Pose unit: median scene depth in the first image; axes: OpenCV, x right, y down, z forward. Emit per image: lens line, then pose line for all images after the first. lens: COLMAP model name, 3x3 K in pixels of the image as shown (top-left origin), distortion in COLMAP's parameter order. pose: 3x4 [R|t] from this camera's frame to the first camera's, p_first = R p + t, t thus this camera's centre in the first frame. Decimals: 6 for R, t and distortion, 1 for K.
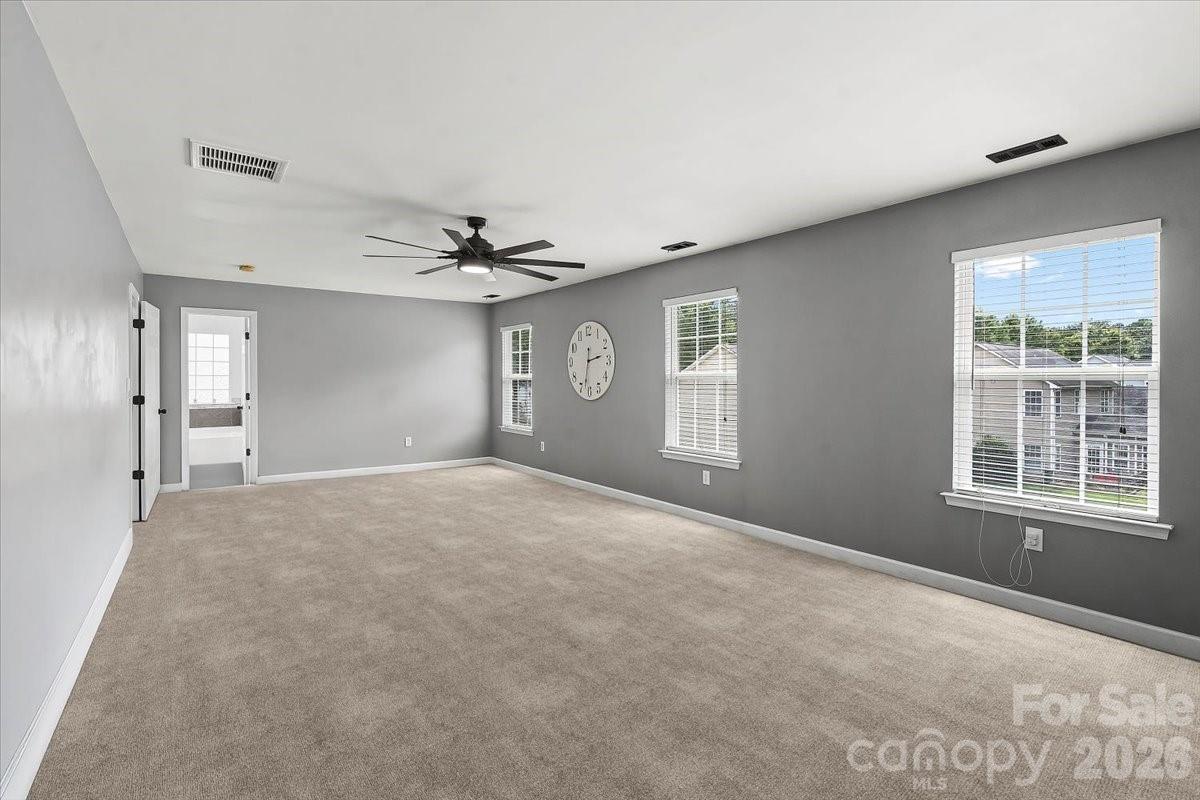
lens RADIAL K [[561.1, 0, 599.0], [0, 561.1, 381.6], [0, 0, 1]] dist [-0.002668, -0.000108]
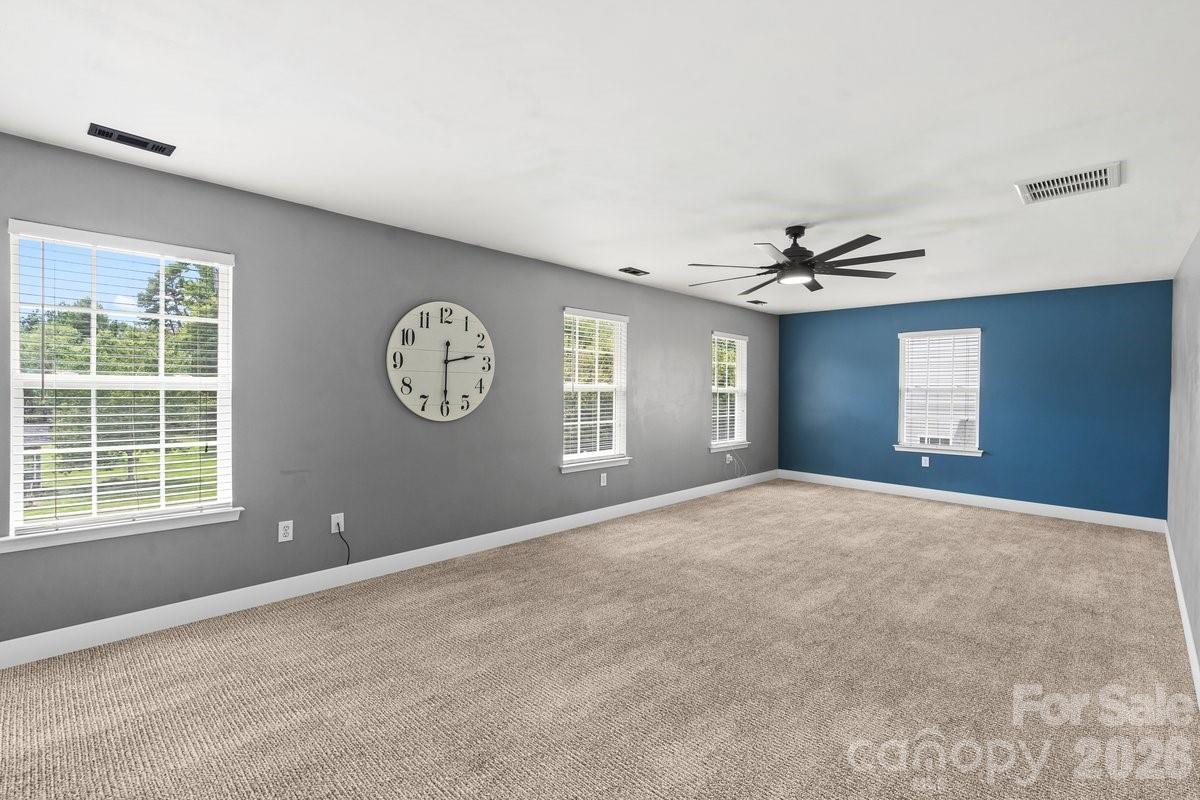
lens RADIAL K [[555.2, 0, 600.0], [0, 555.2, 400.0], [0, 0, 1]] dist [0.002888, 0.000501]
pose [[-0.195212, -0.015230, 0.980643, -0.697428], [-0.003483, 0.999884, 0.014835, -0.002416], [-0.980755, -0.000520, -0.195242, 0.962050]]
